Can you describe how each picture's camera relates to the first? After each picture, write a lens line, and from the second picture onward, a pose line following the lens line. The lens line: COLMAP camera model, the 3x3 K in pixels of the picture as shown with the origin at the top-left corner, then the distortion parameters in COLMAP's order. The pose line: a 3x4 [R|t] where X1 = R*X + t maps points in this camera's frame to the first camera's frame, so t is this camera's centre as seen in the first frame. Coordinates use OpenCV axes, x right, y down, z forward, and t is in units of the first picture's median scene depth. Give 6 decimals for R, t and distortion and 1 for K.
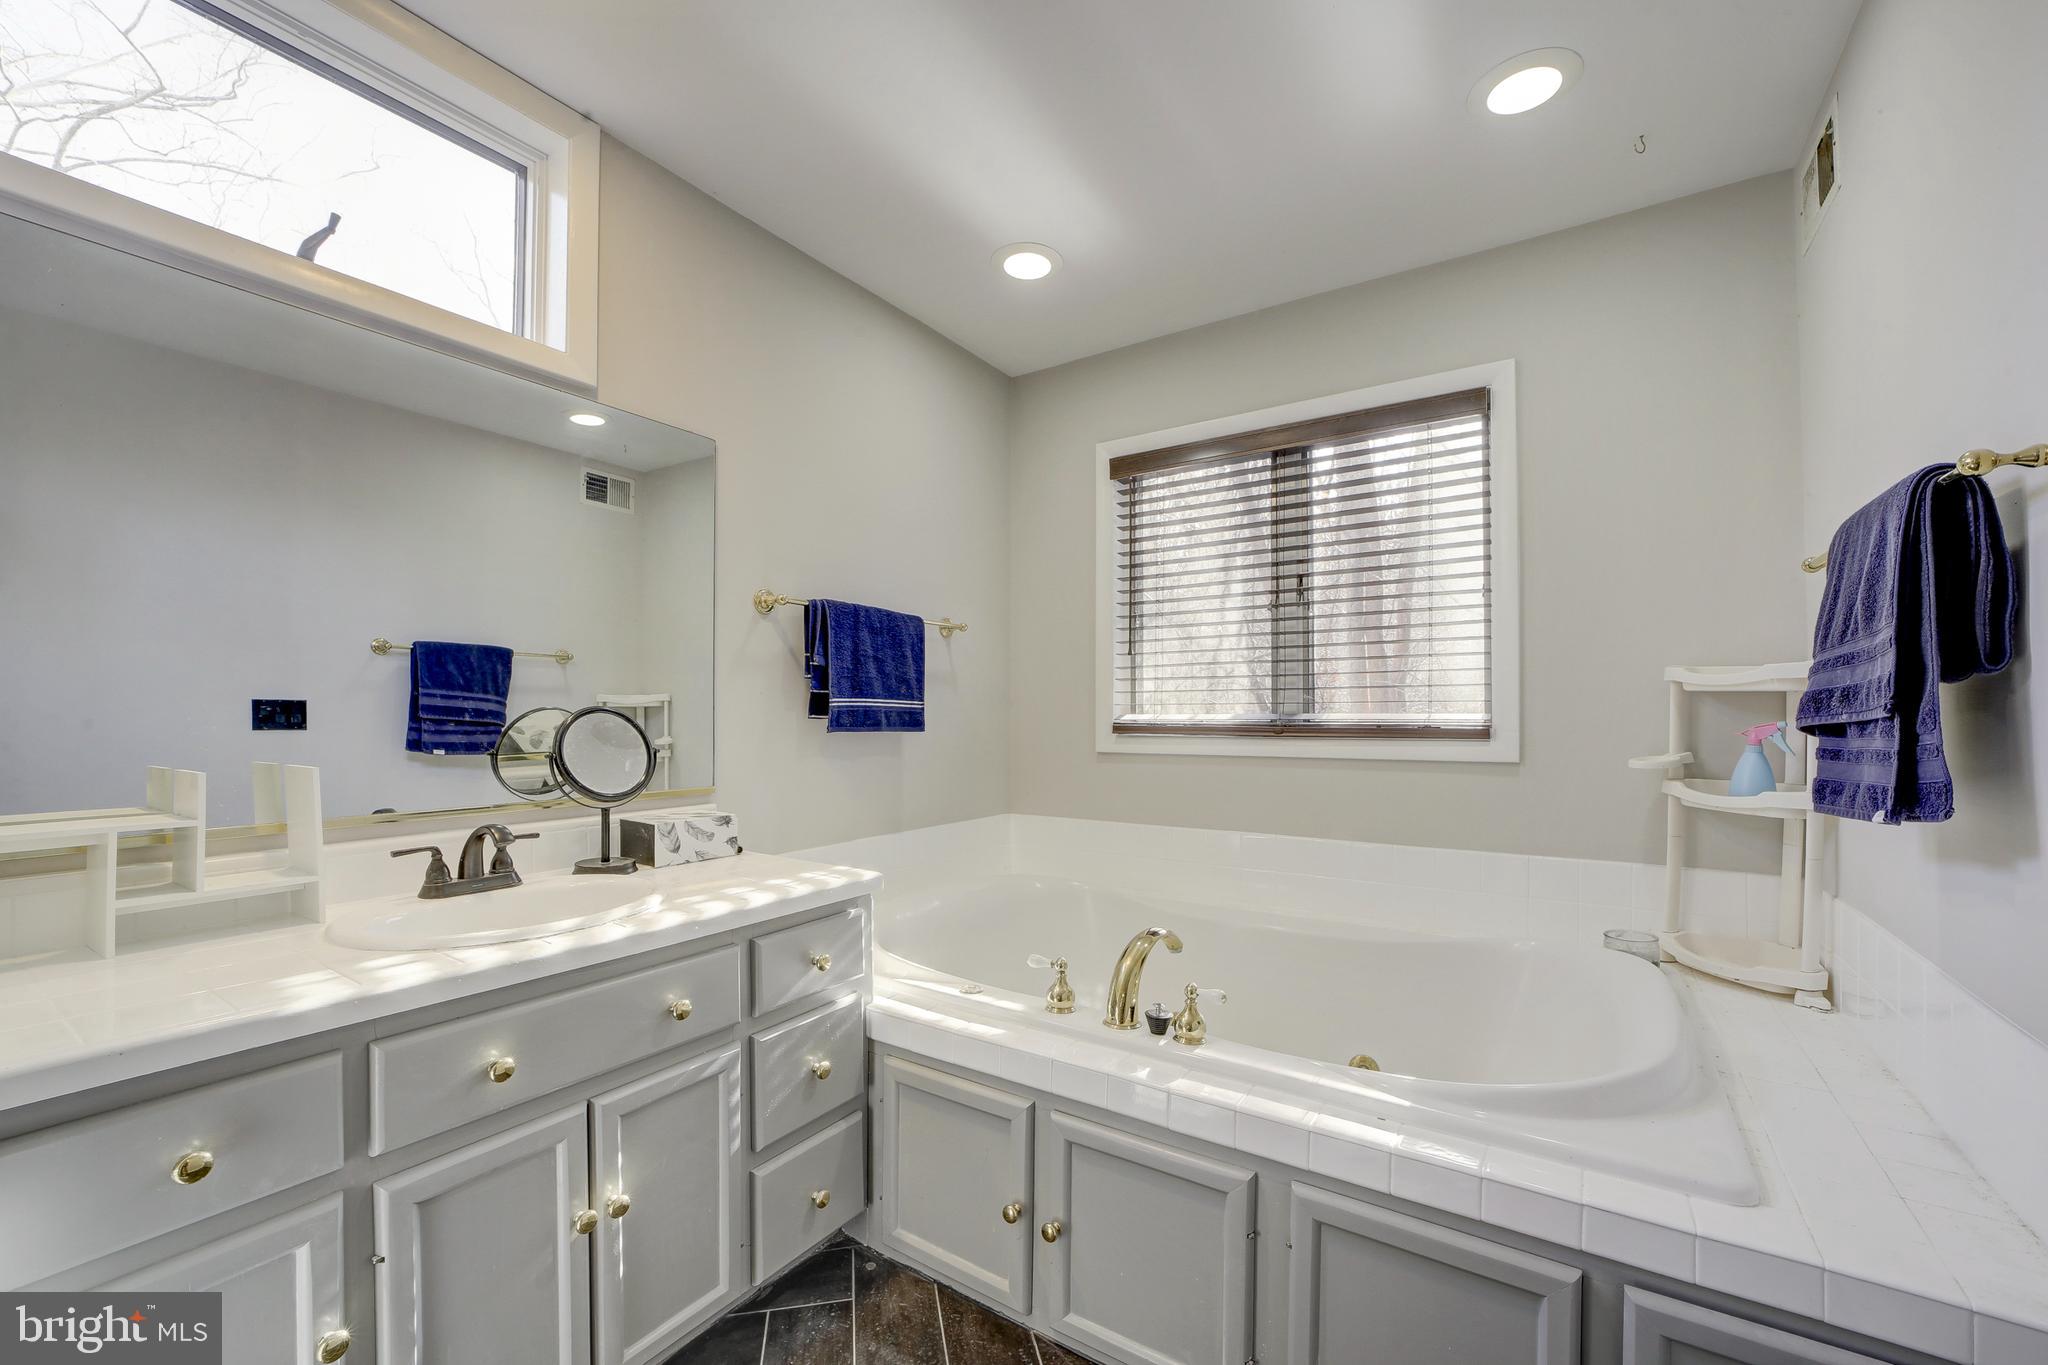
lens RADIAL K [[810.9, 0, 1031.5], [0, 810.9, 689.2], [0, 0, 1]] dist [-0.039453, 0.009110]
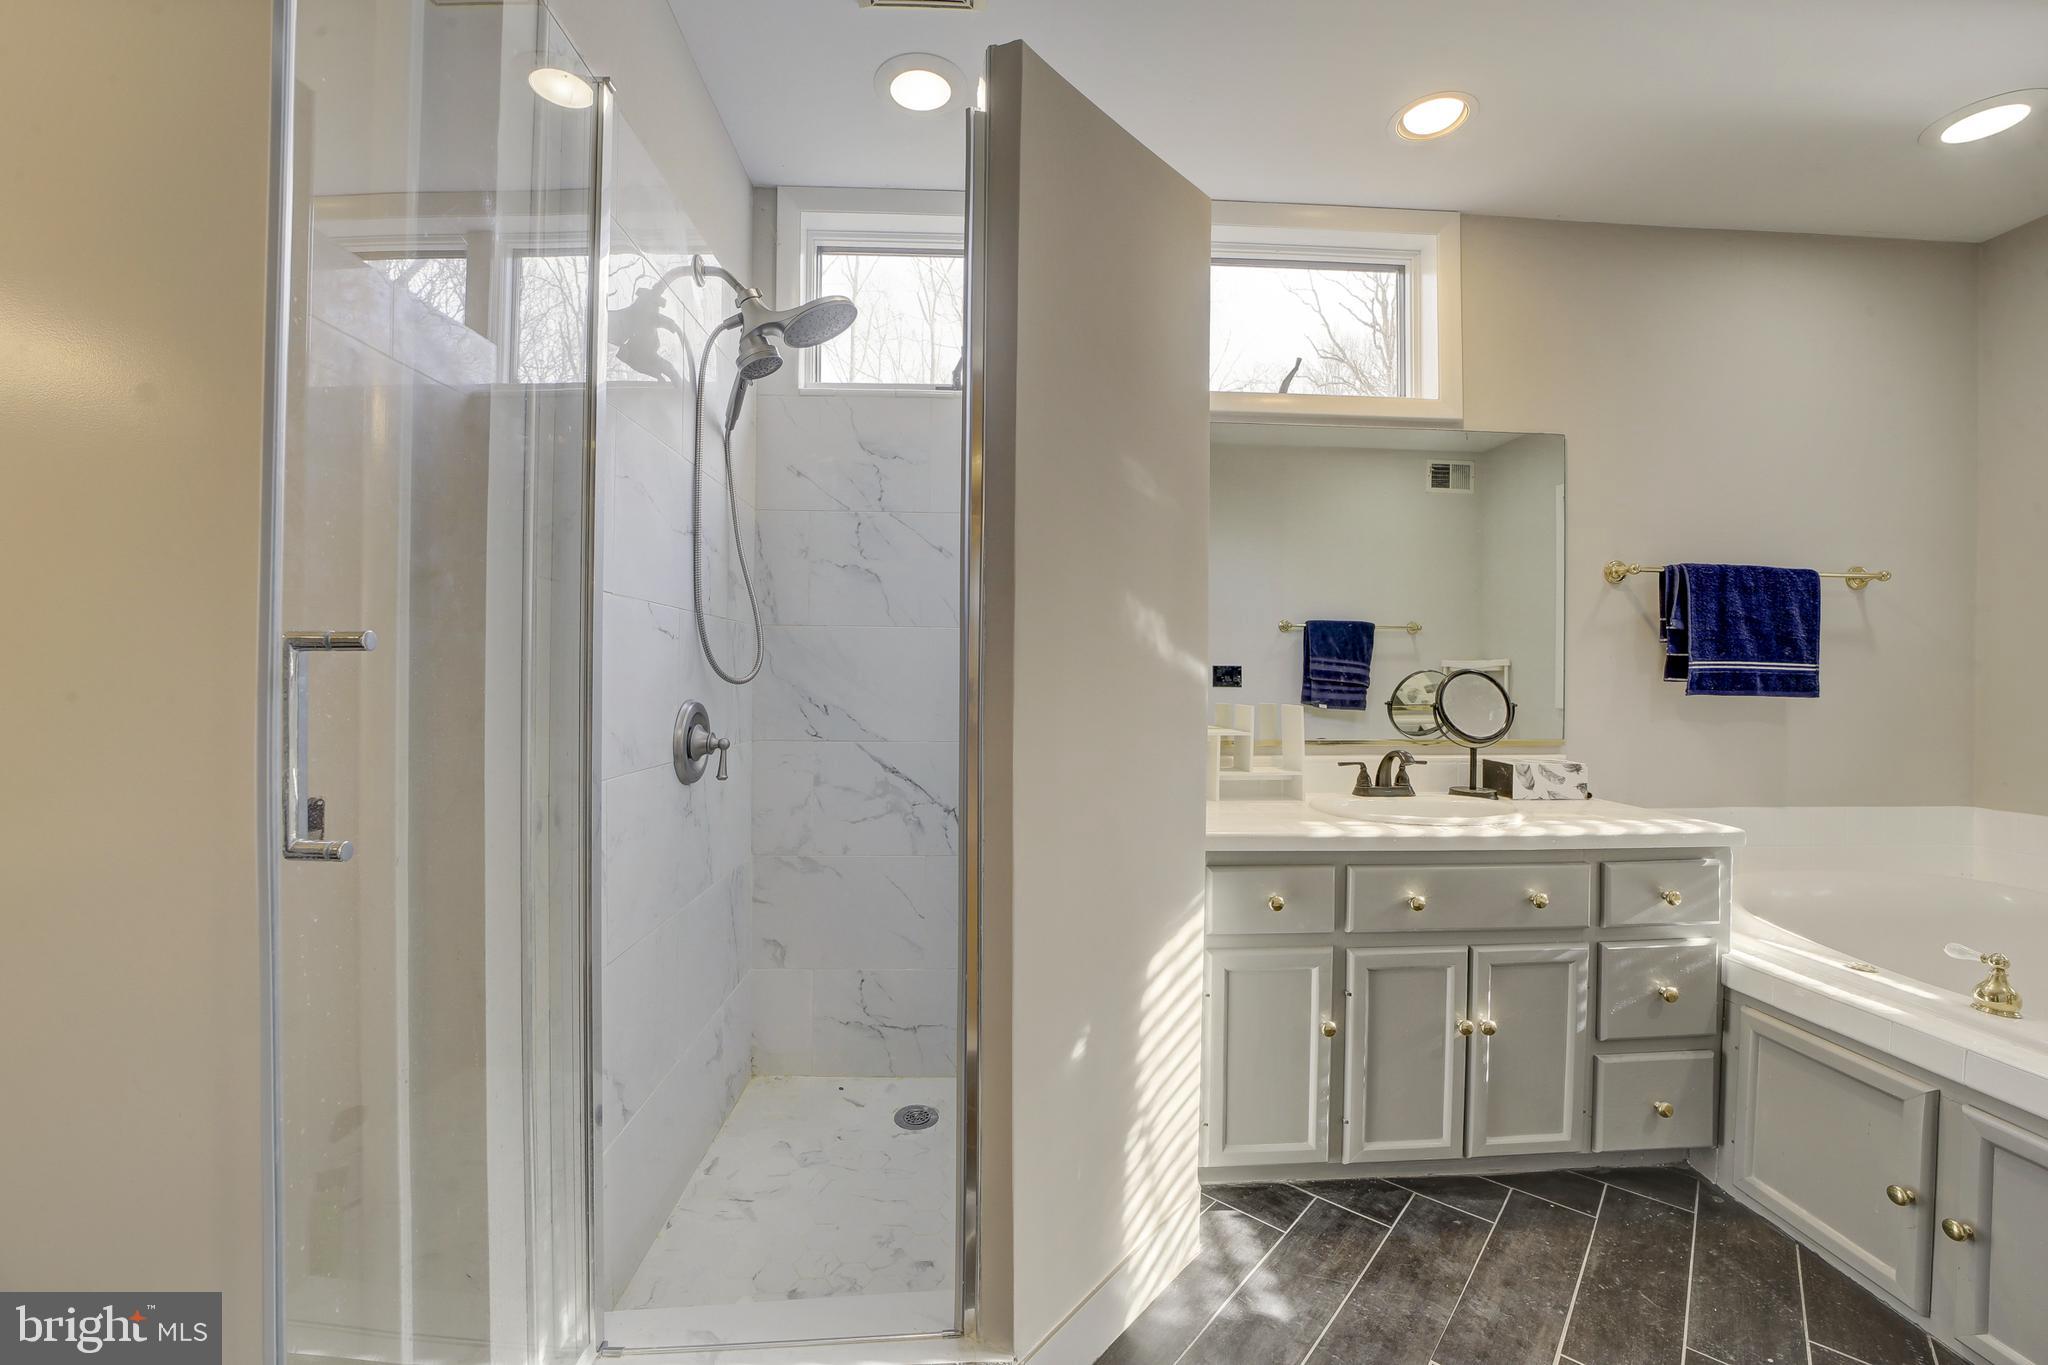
lens RADIAL K [[810.9, 0, 1031.5], [0, 810.9, 689.2], [0, 0, 1]] dist [-0.039453, 0.009110]
pose [[0.583907, 0.017596, -0.811630, 0.099145], [0.017614, 0.999255, 0.034335, -0.003398], [0.811629, -0.034345, 0.583163, -0.325558]]
